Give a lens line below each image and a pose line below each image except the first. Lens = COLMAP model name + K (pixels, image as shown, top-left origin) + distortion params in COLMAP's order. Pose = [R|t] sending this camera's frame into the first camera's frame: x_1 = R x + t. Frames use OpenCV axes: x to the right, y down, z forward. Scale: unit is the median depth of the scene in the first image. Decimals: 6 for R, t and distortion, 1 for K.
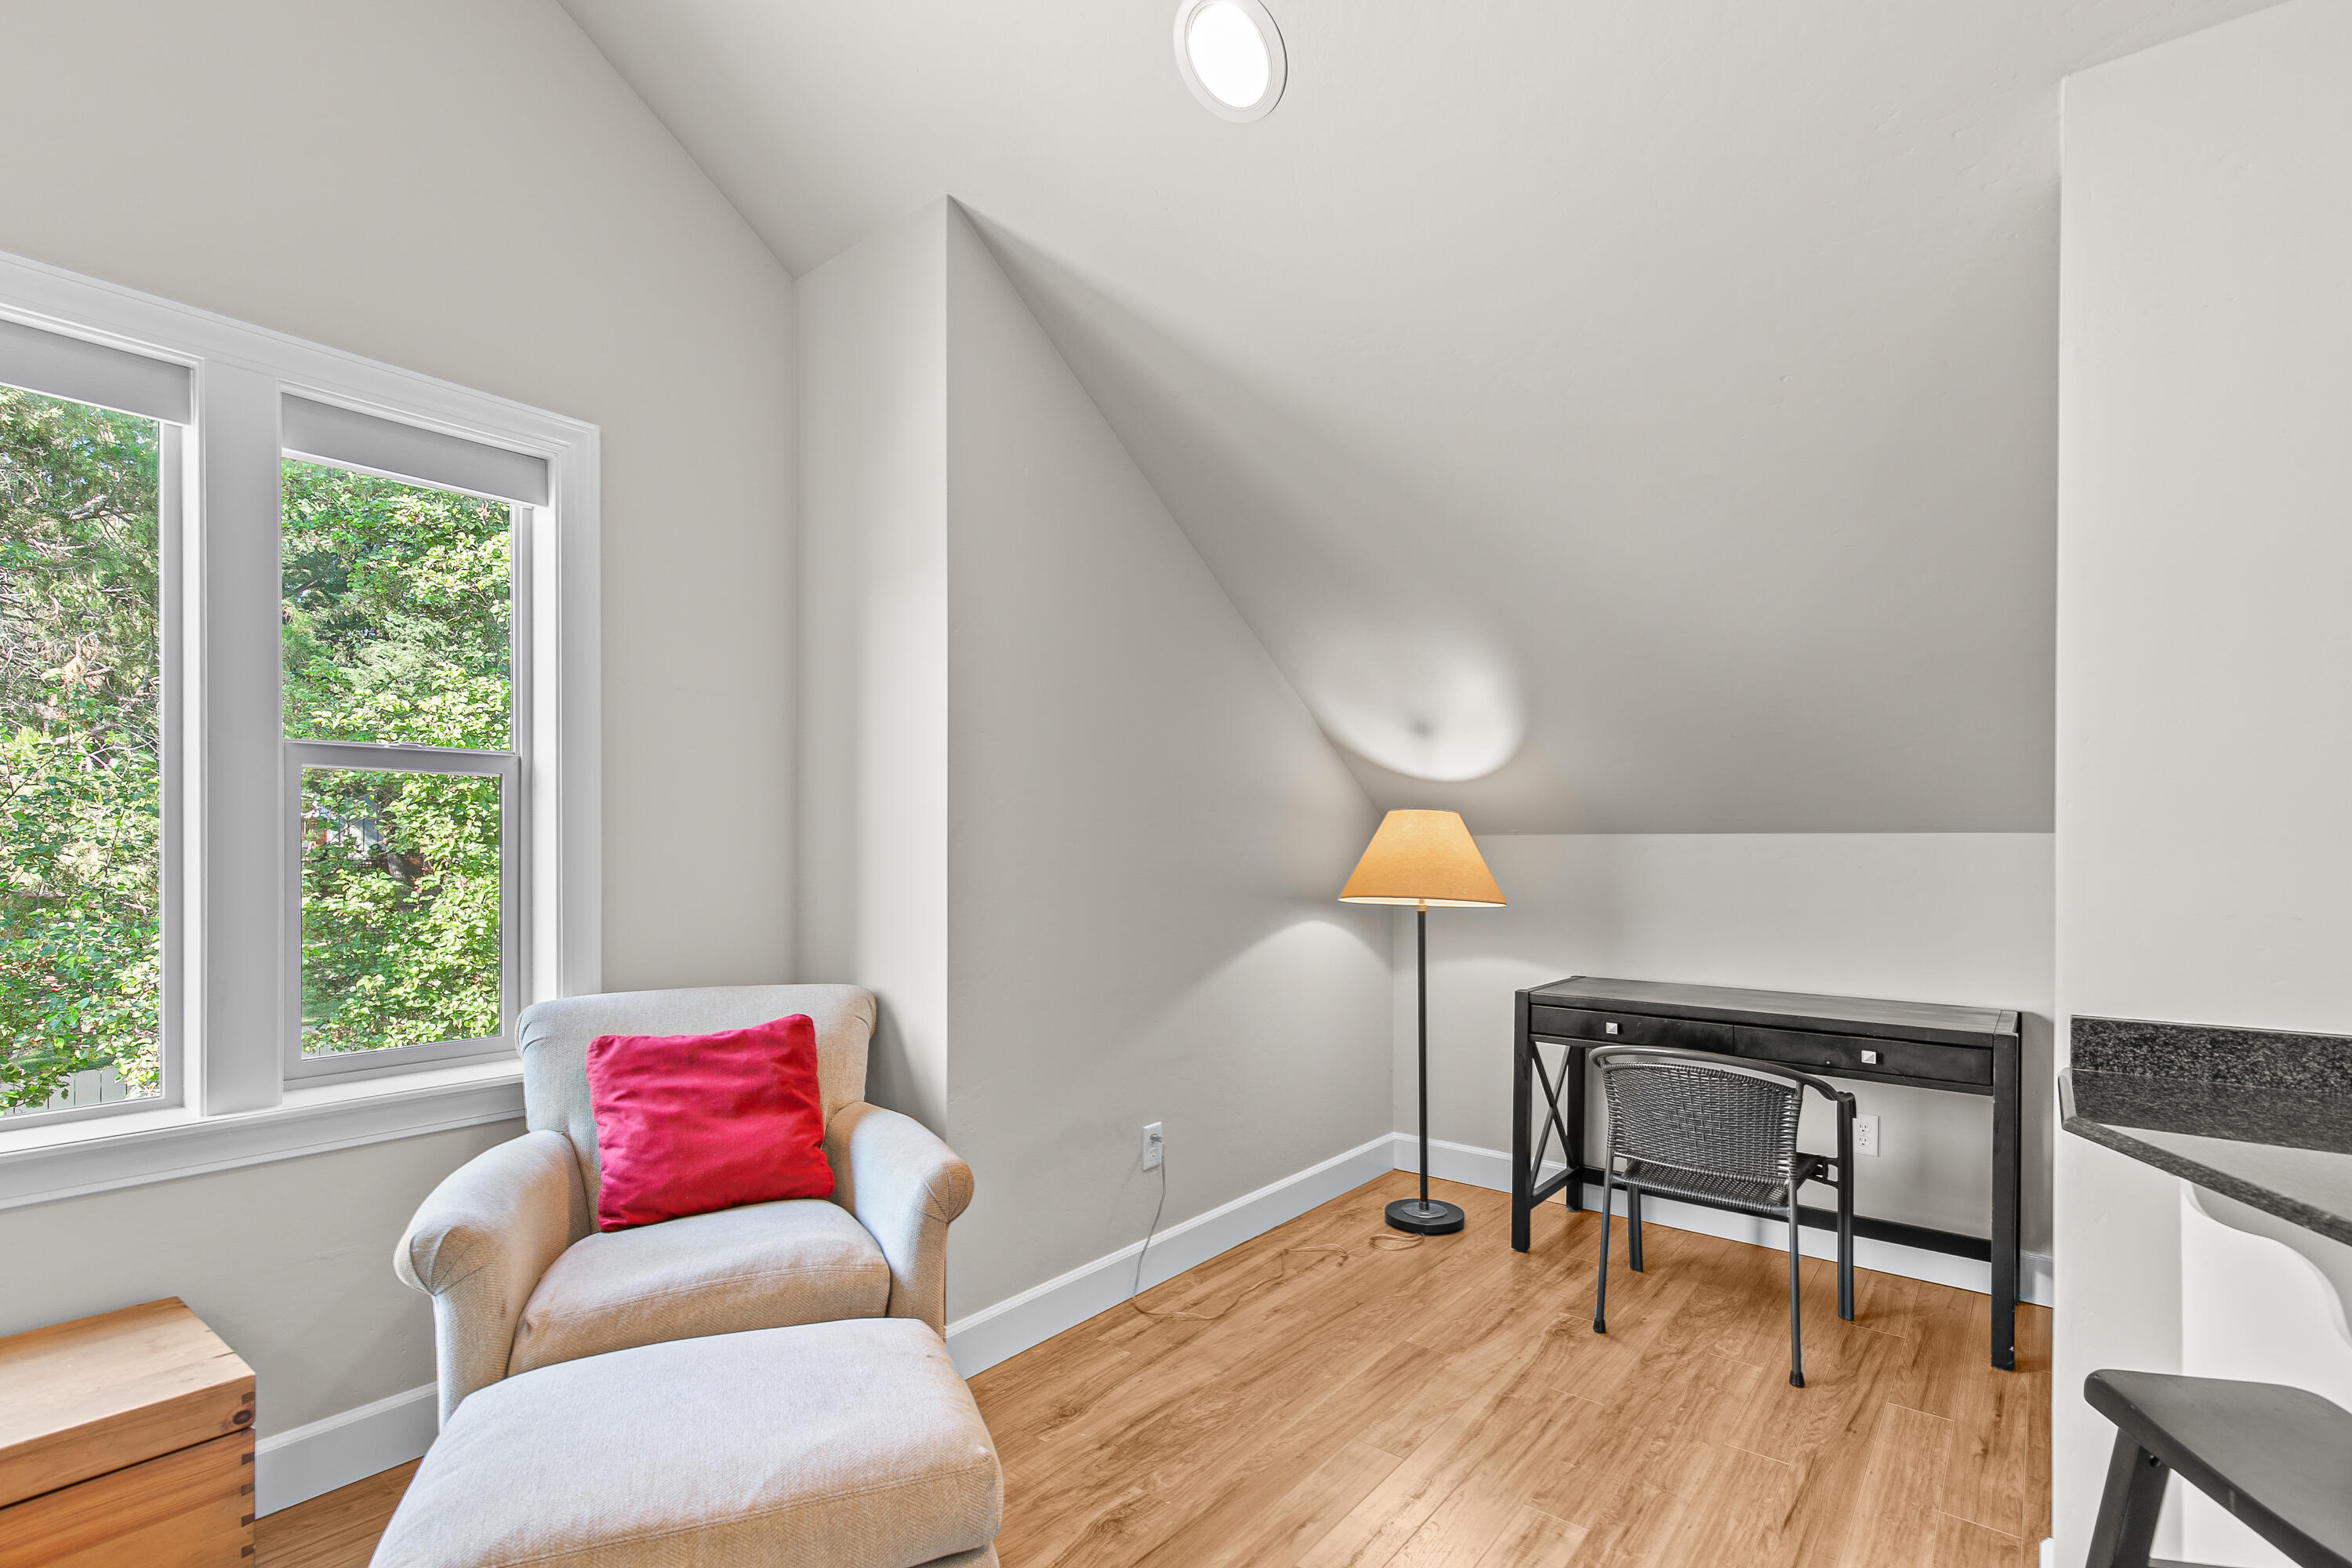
lens RADIAL K [[1074.7, 0, 1175.6], [0, 1074.7, 848.6], [0, 0, 1]] dist [0.011153, -0.001524]
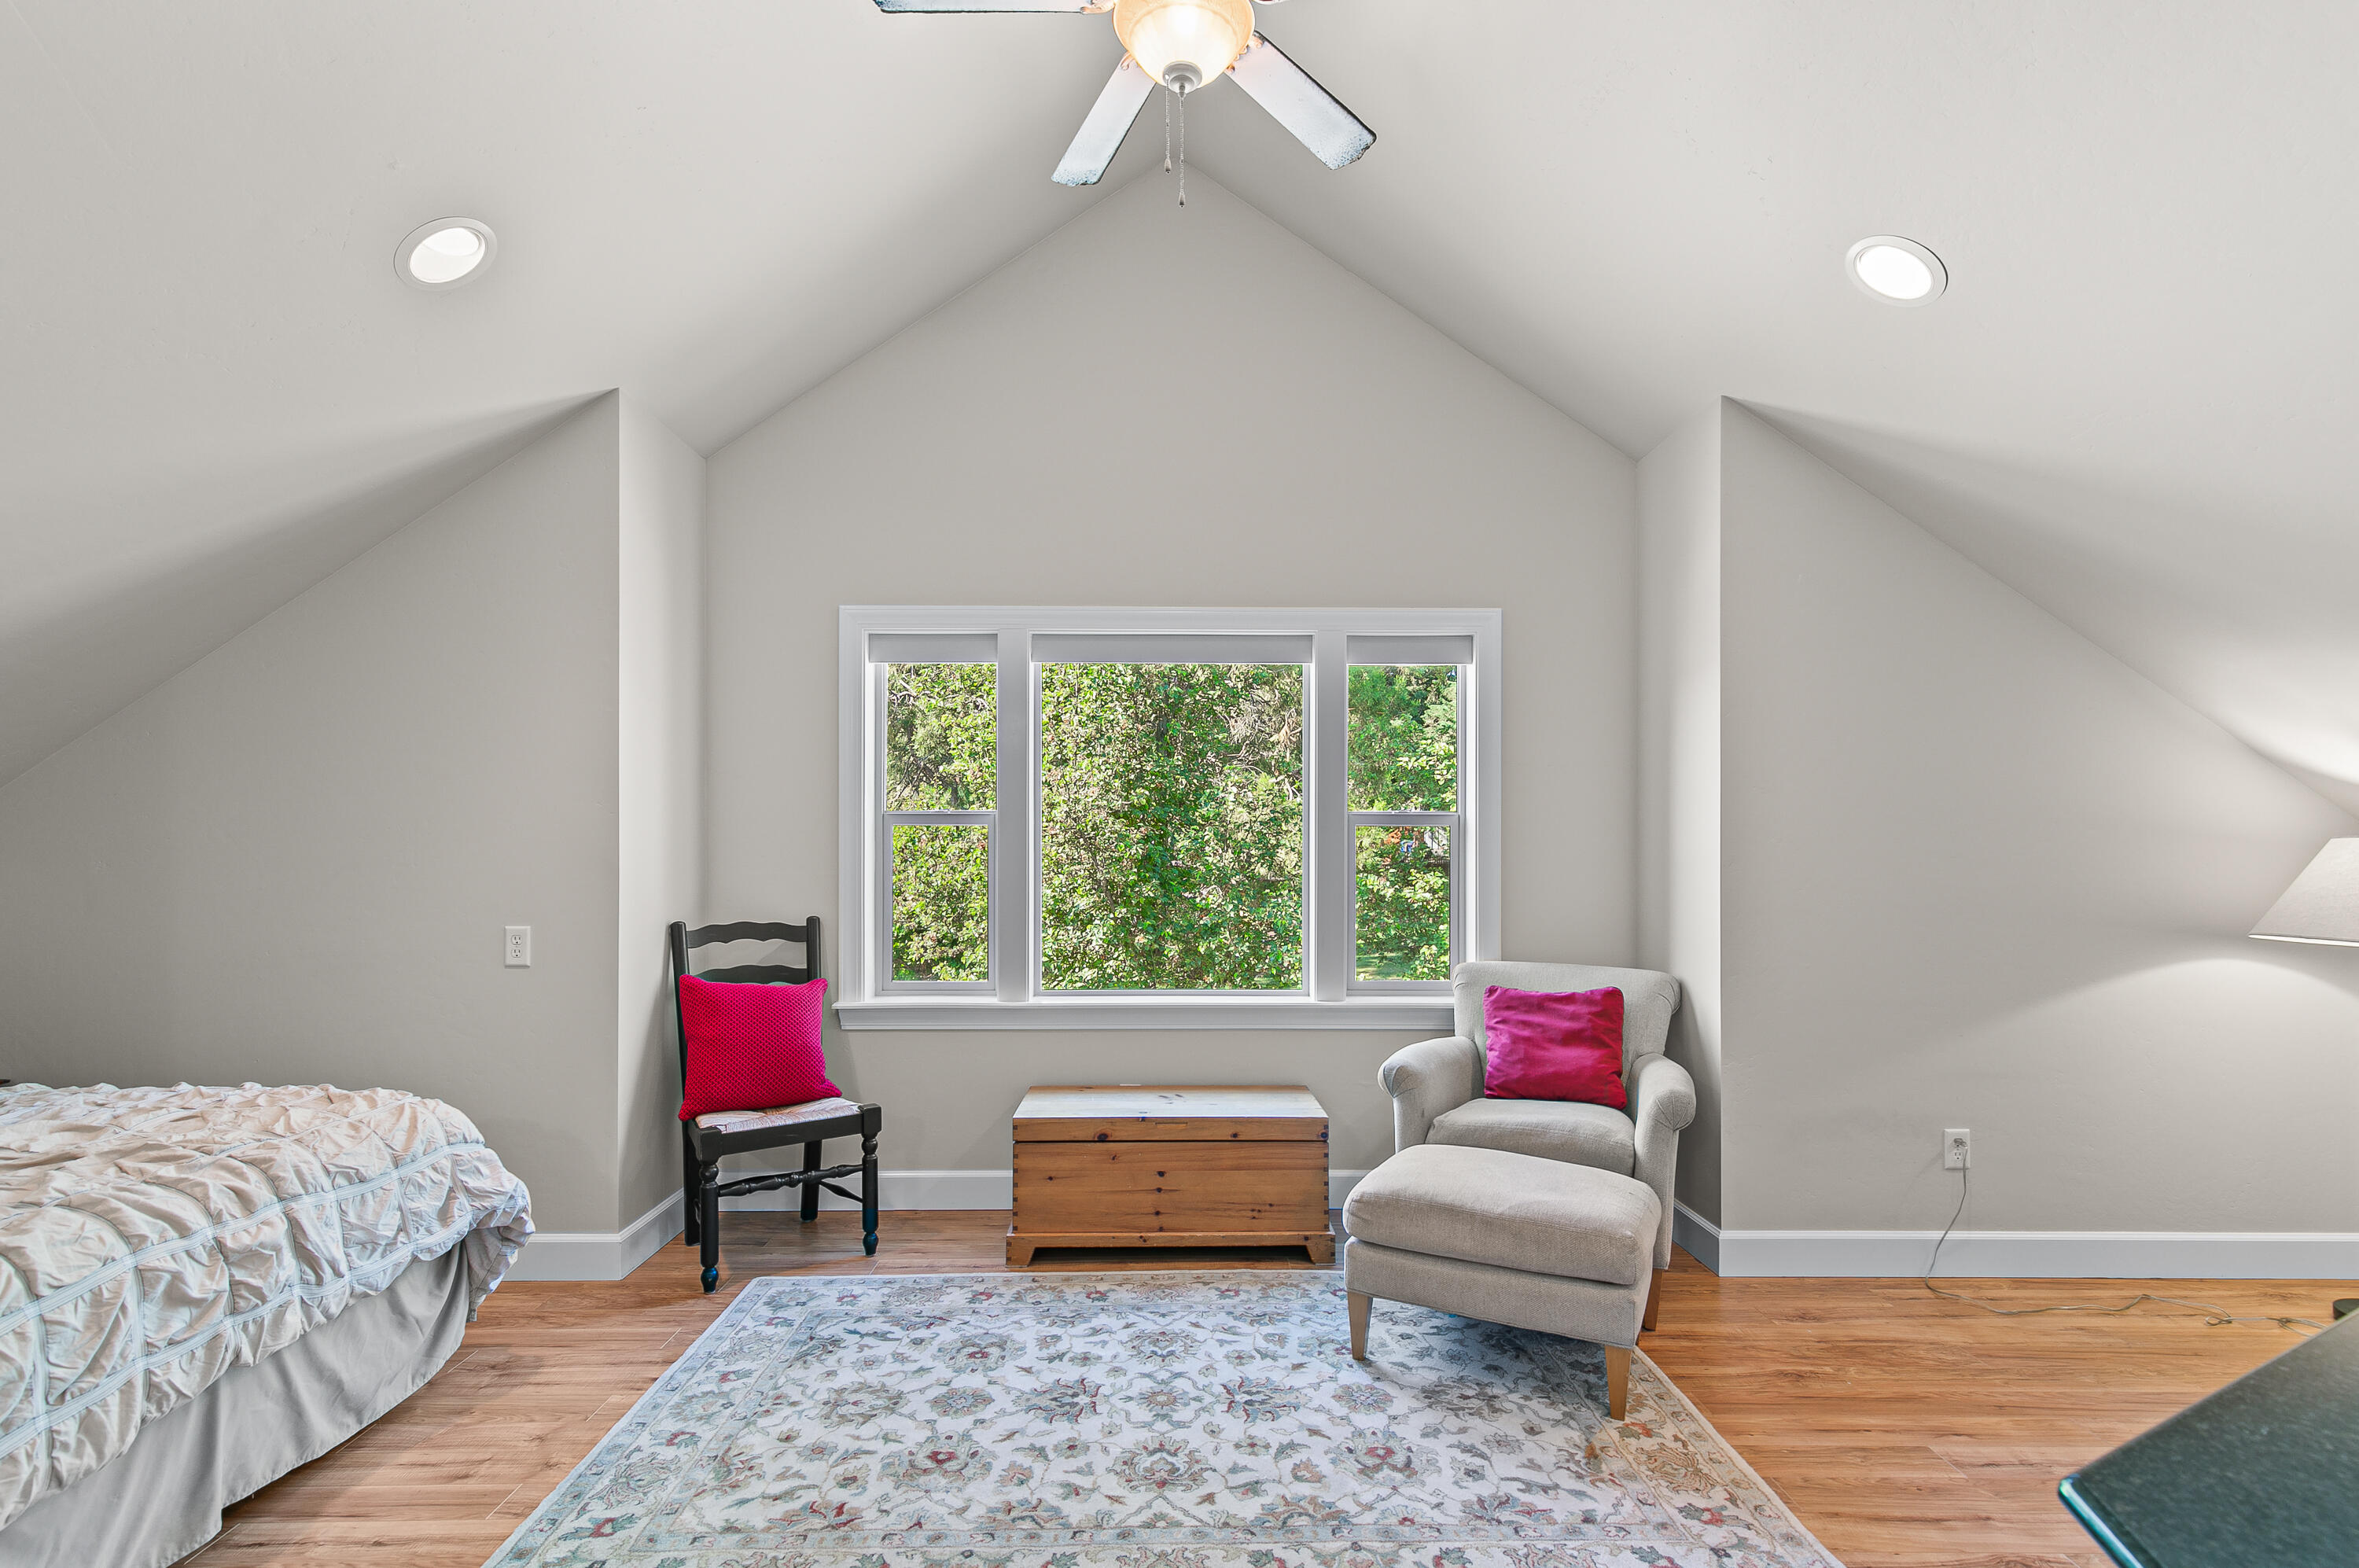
lens RADIAL K [[1077.9, 0, 1170.3], [0, 1077.9, 842.1], [0, 0, 1]] dist [0.011153, -0.001524]
pose [[0.621542, 0.000383, -0.783381, 0.403842], [-0.003141, 0.999993, -0.002004, -0.036539], [0.783375, 0.003707, 0.621539, -0.369356]]
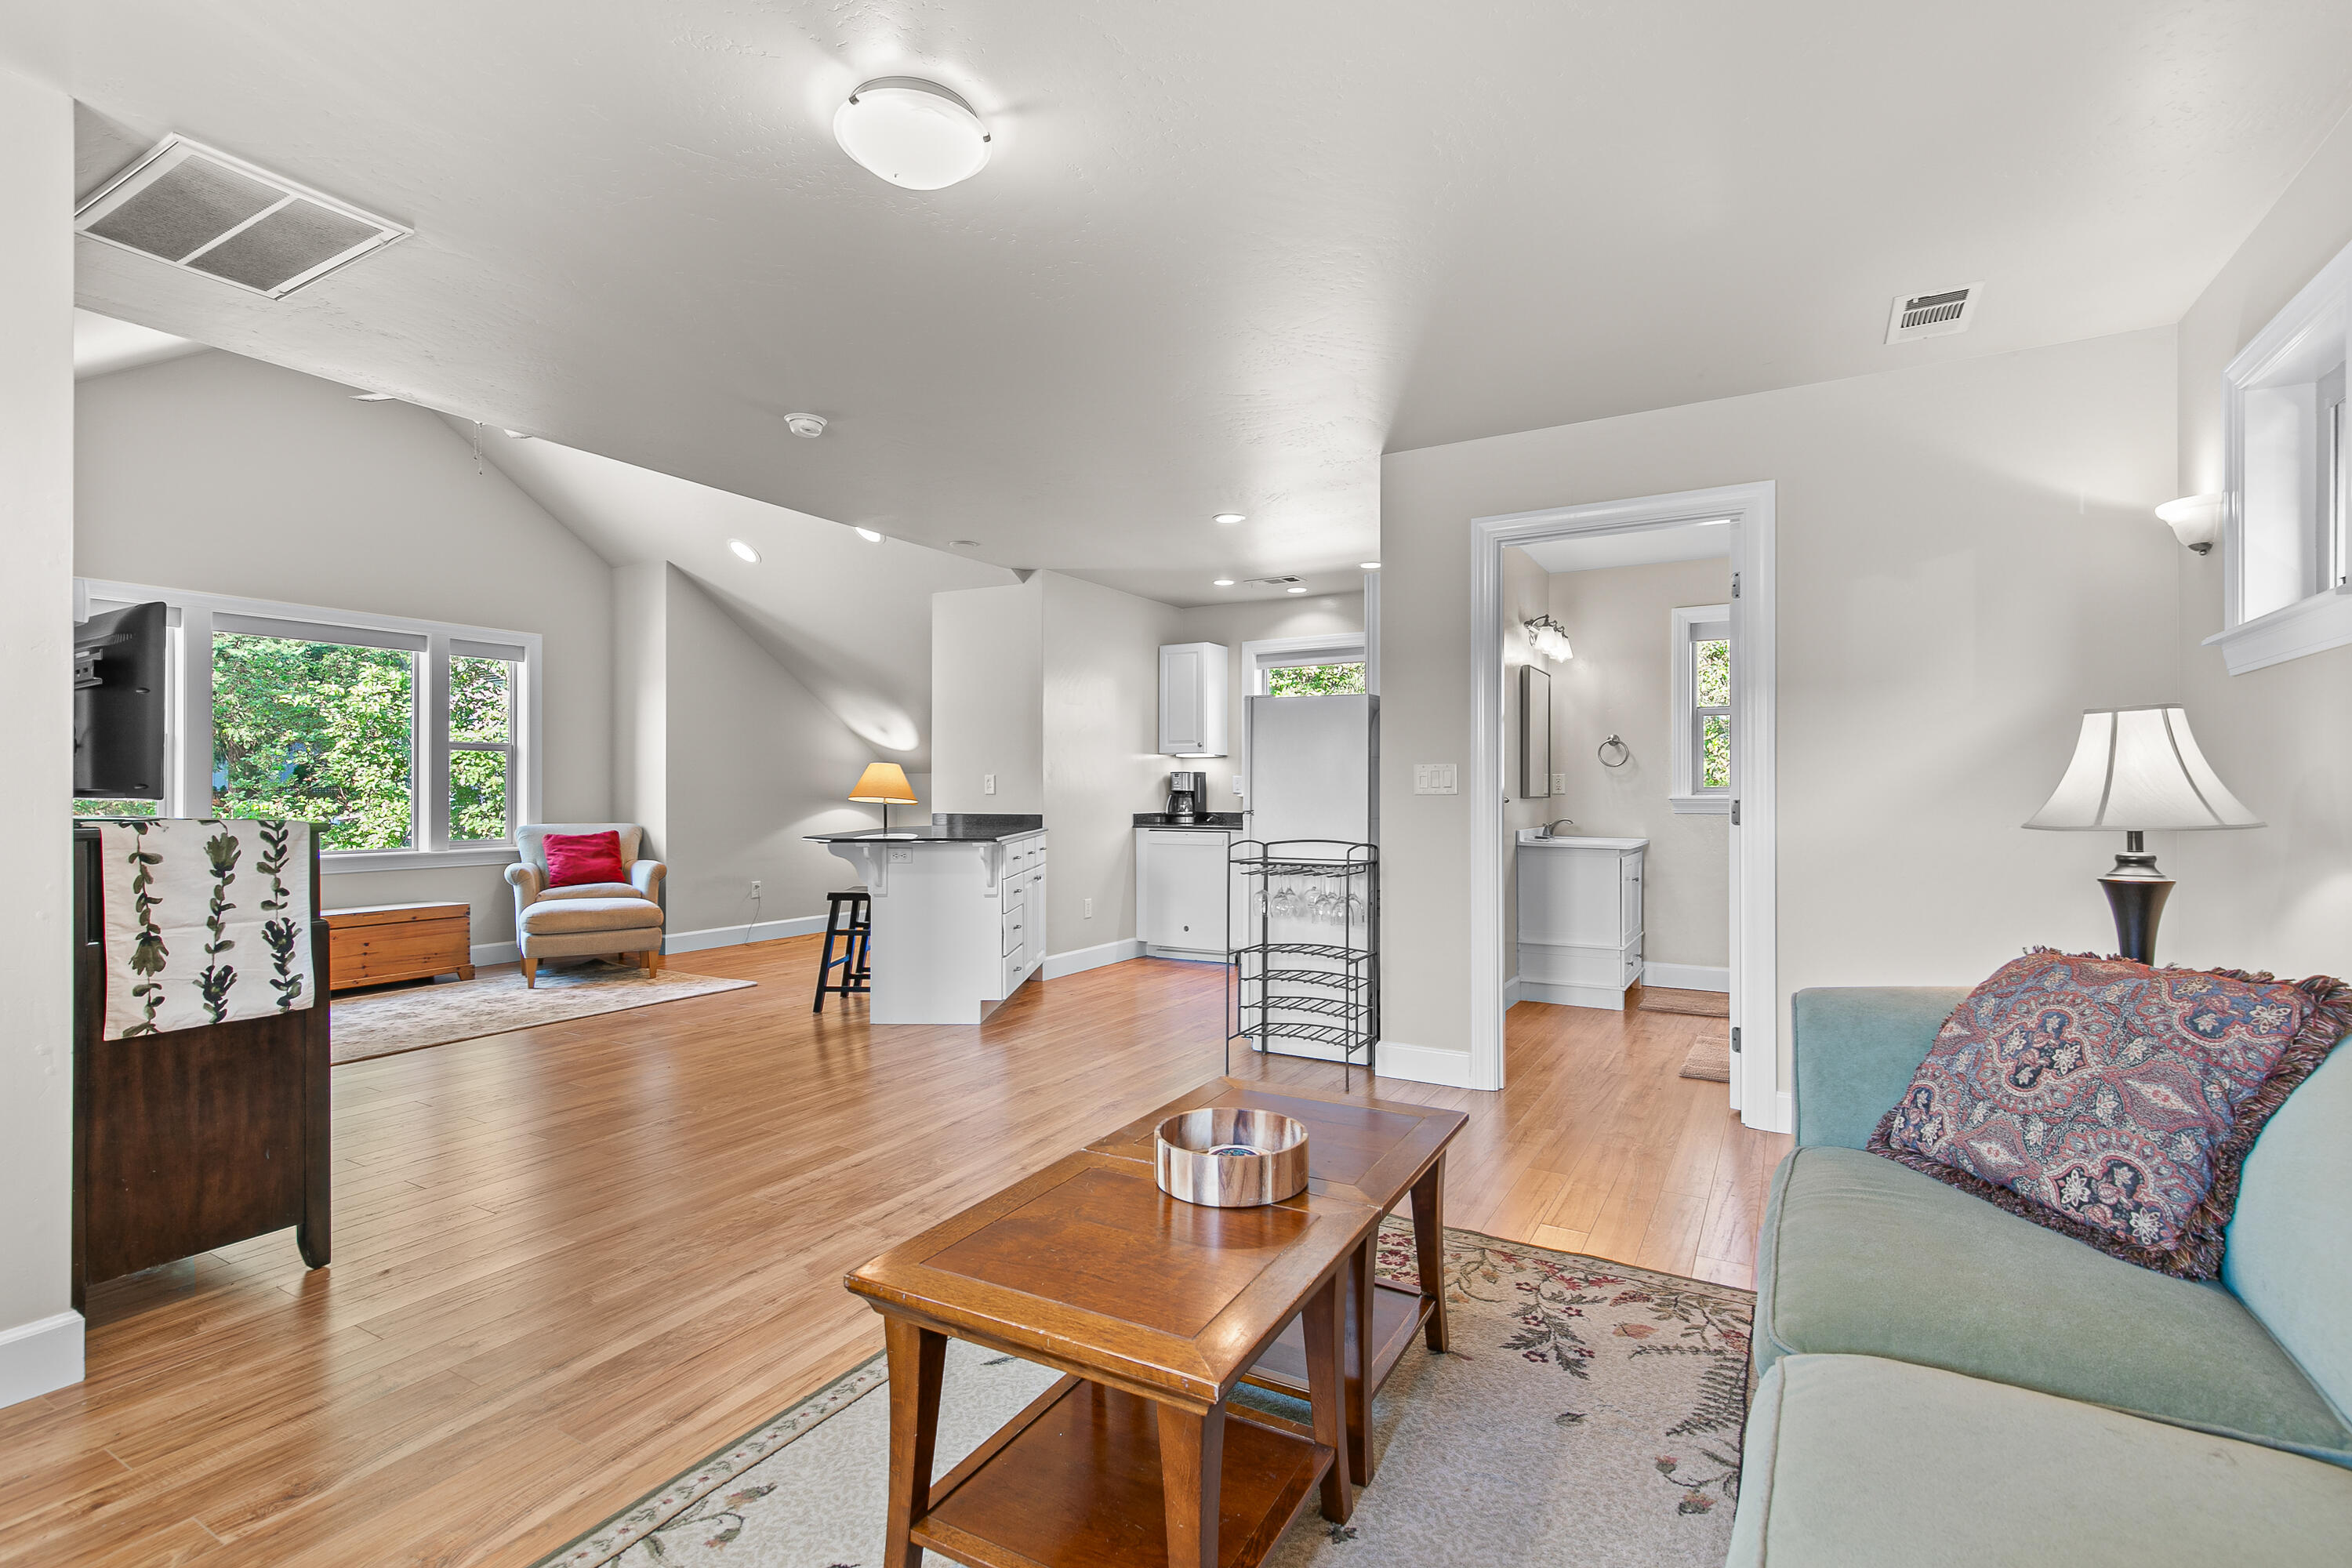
lens RADIAL K [[1074.7, 0, 1188.2], [0, 1074.7, 788.5], [0, 0, 1]] dist [0.011153, -0.001524]
pose [[0.988457, -0.000533, 0.151501, 0.733704], [0.001291, 0.999987, -0.004901, 0.050163], [-0.151496, 0.005040, 0.988445, -2.083461]]
